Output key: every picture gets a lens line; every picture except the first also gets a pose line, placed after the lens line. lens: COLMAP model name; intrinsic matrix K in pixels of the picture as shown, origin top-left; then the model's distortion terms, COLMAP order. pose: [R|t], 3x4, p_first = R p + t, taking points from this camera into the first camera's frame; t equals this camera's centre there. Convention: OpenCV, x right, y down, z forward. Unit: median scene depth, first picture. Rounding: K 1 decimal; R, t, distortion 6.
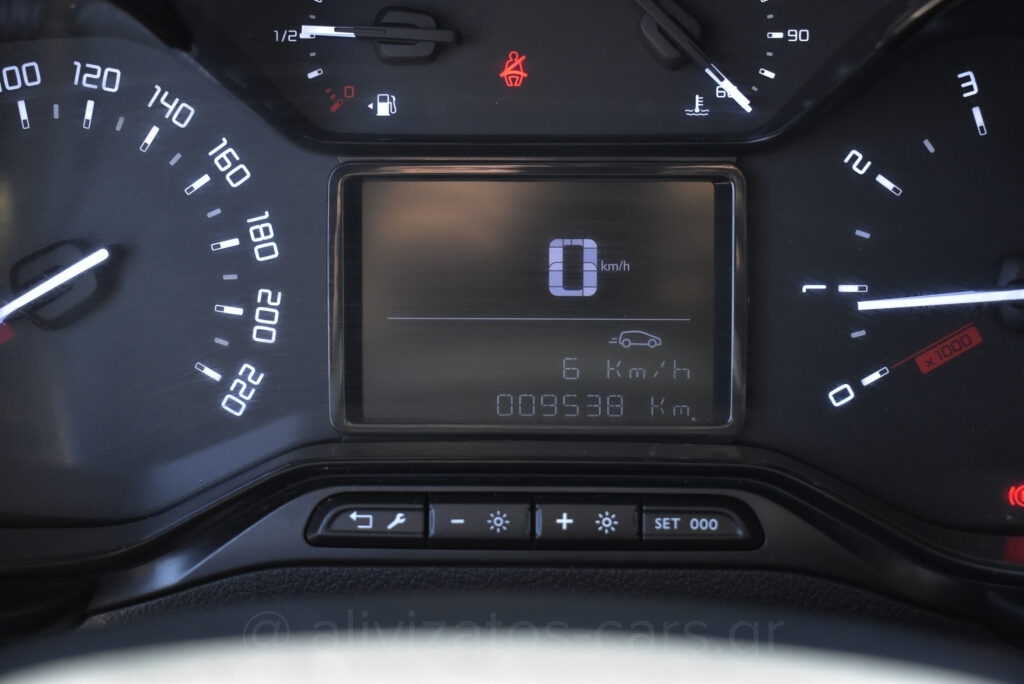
lens RADIAL K [[1621.3, 0, 511.4], [0, 1621.3, 340.1], [0, 0, 1]] dist [-0.013576, 0.000000]
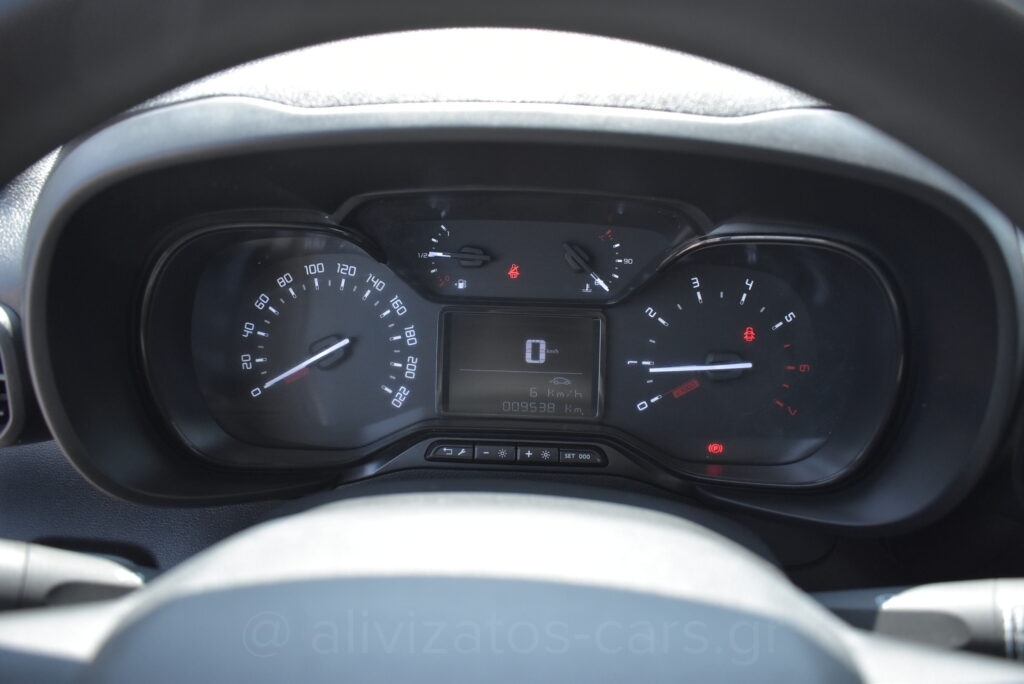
lens RADIAL K [[783.1, 0, 512.6], [0, 783.1, 345.2], [0, 0, 1]] dist [-0.092851, -0.000219]
pose [[0.999599, 0.028240, 0.002221, 0.000218], [-0.028160, 0.999142, -0.030378, -0.017274], [-0.003077, 0.030303, 0.999536, -0.197231]]
